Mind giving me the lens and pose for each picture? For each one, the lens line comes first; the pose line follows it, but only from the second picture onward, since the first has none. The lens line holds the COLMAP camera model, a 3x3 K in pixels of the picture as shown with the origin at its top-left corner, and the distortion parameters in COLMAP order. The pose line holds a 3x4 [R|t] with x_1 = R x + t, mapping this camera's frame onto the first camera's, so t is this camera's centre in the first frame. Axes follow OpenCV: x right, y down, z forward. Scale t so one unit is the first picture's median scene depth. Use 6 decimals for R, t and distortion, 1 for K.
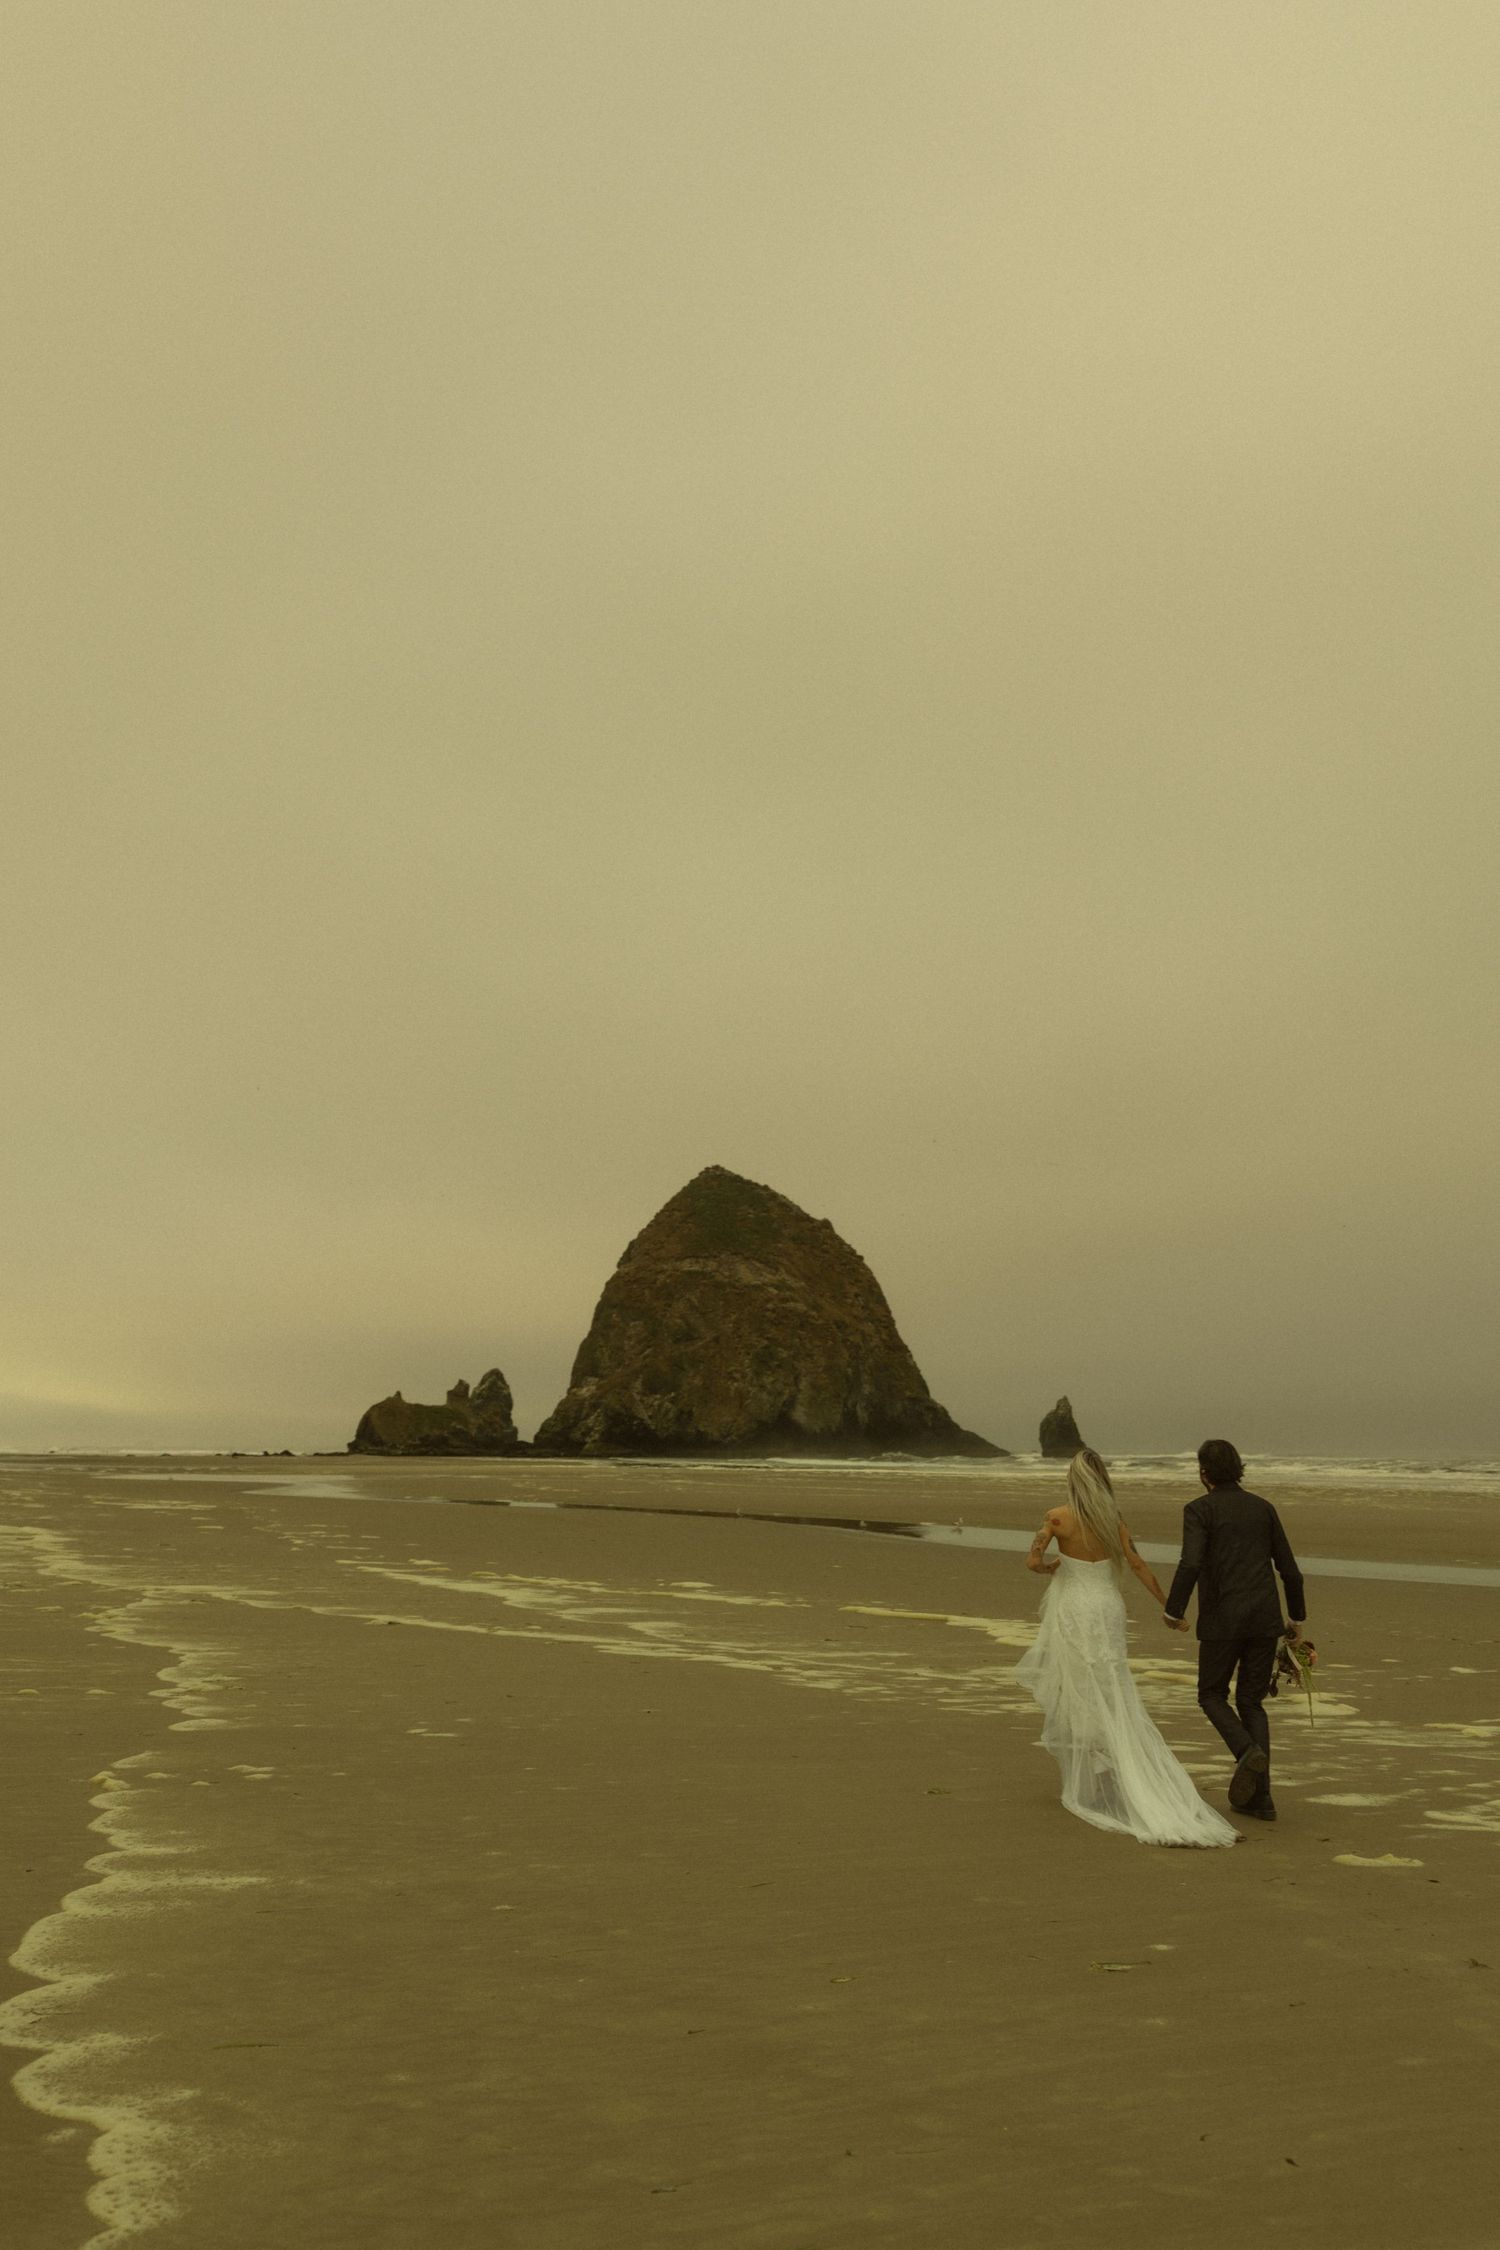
lens RADIAL K [[1945.1, 0, 753.8], [0, 1945.1, 1093.9], [0, 0, 1]] dist [0.009863, 0.001725]
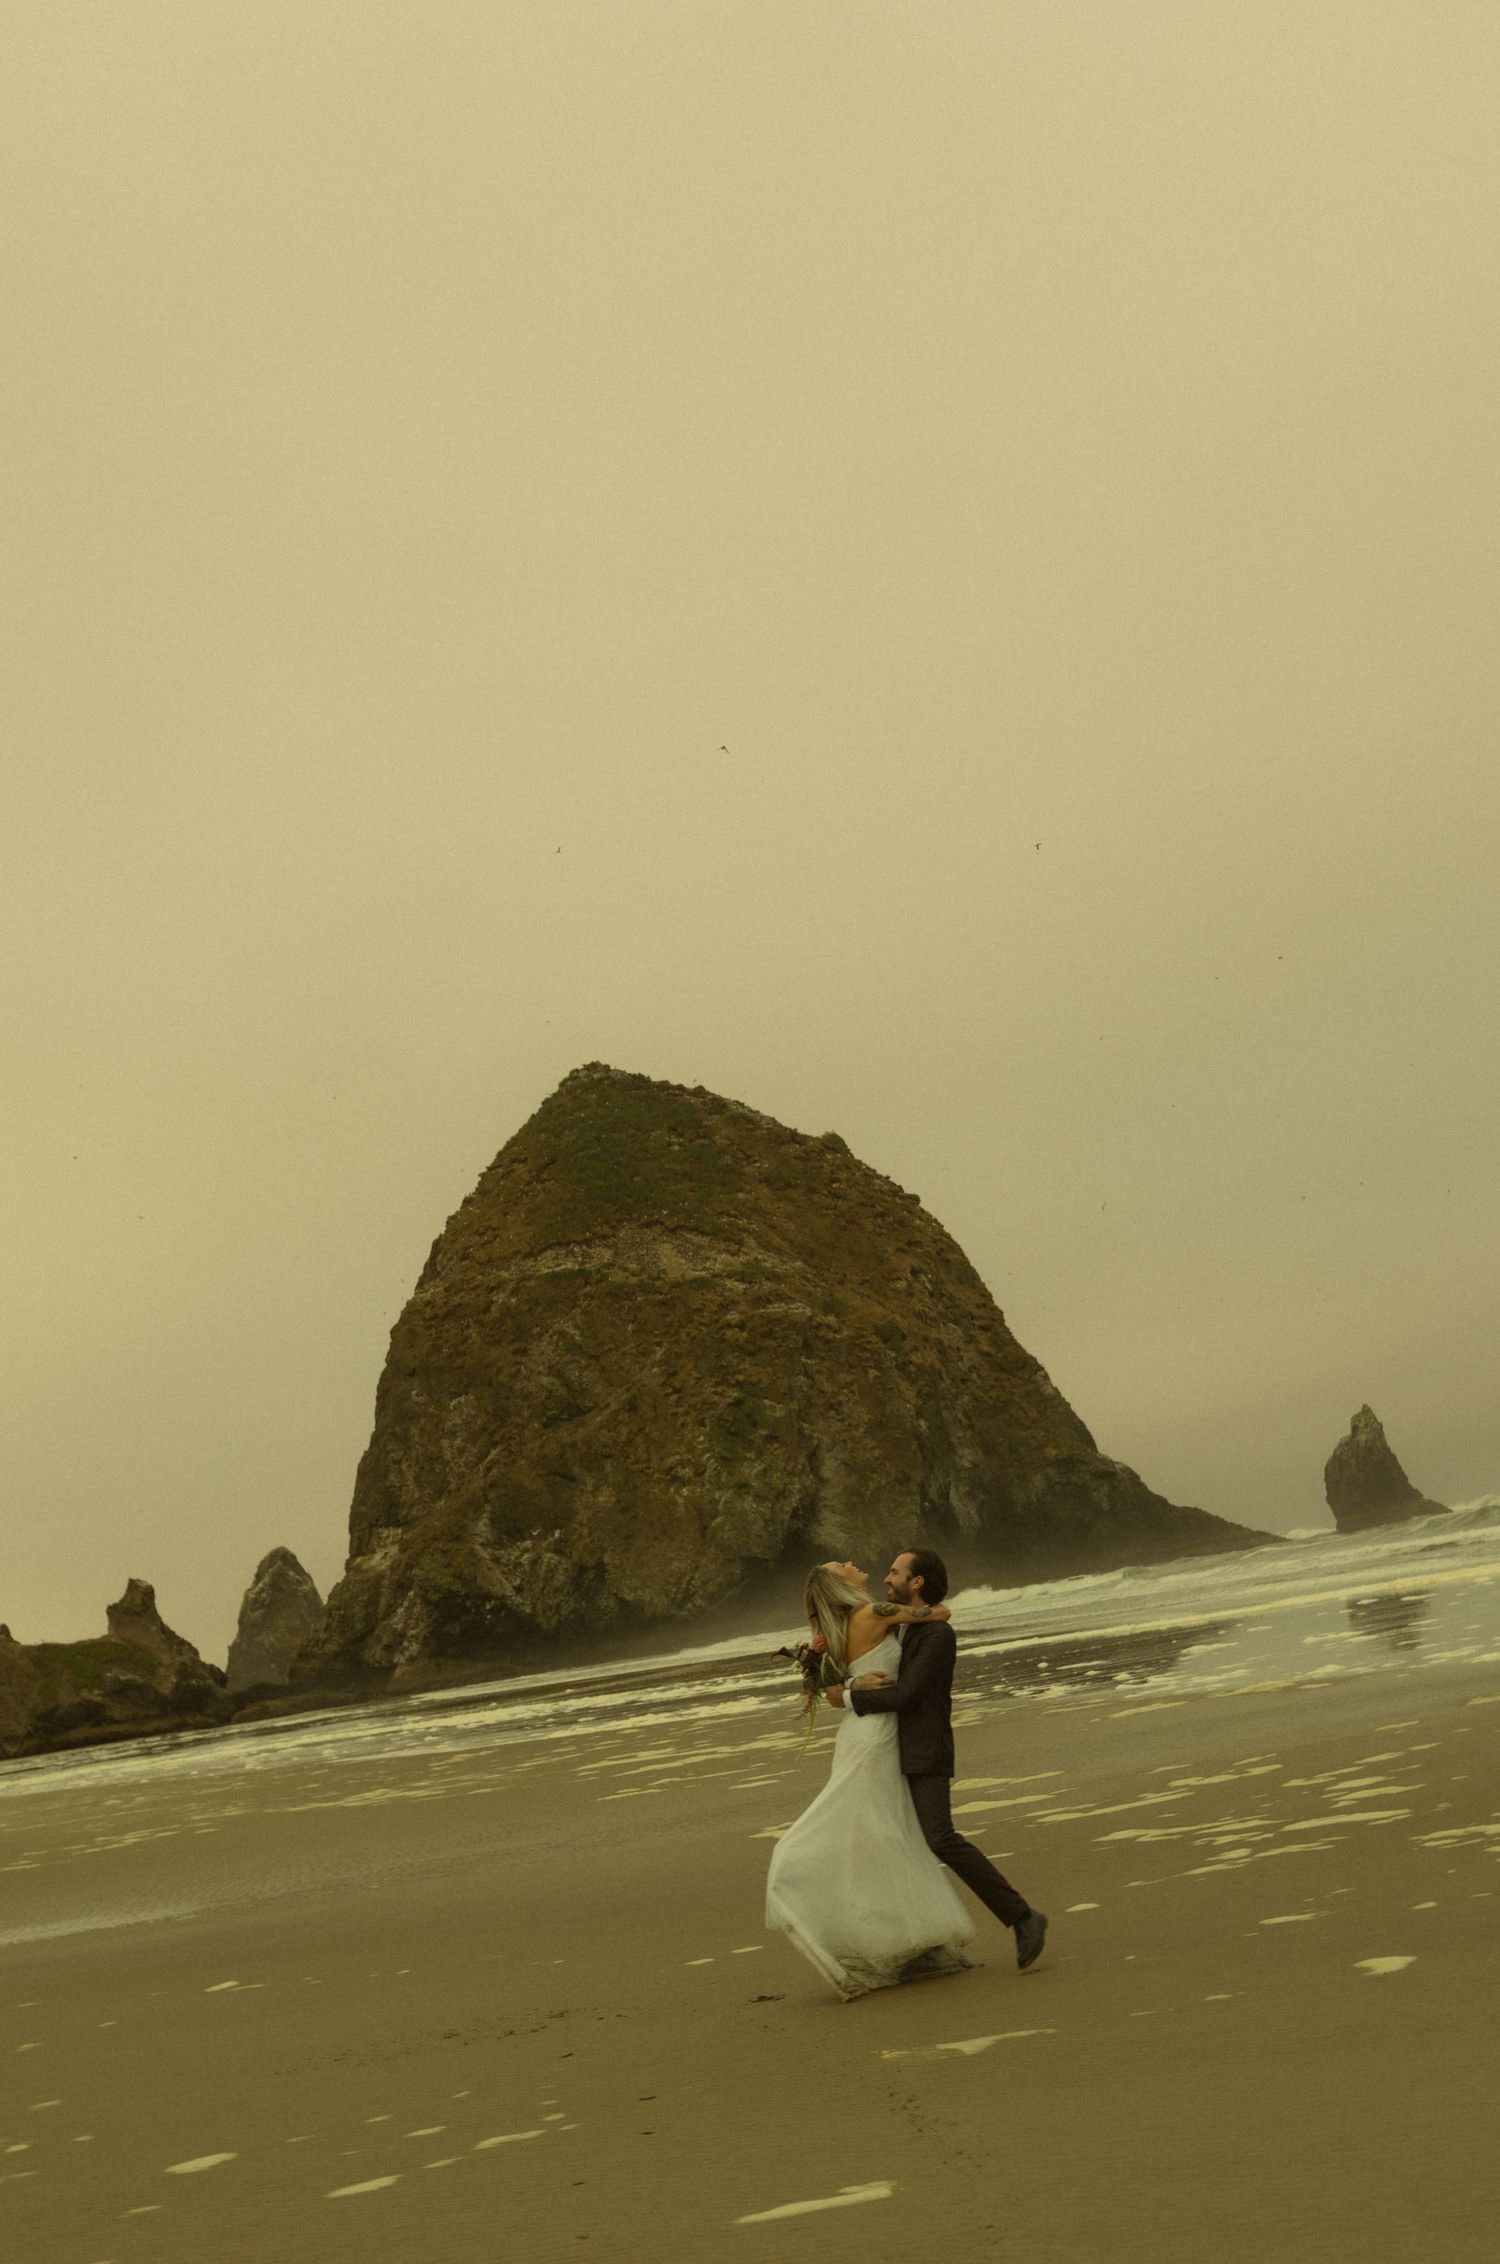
lens RADIAL K [[2855.9, 0, 930.4], [0, 2855.9, 1260.9], [0, 0, 1]] dist [-0.039324, 0.034118]
pose [[0.985342, -0.165155, 0.042717, 0.027824], [0.162191, 0.984587, 0.065443, 0.057102], [-0.052867, -0.057555, 0.996942, 0.302421]]
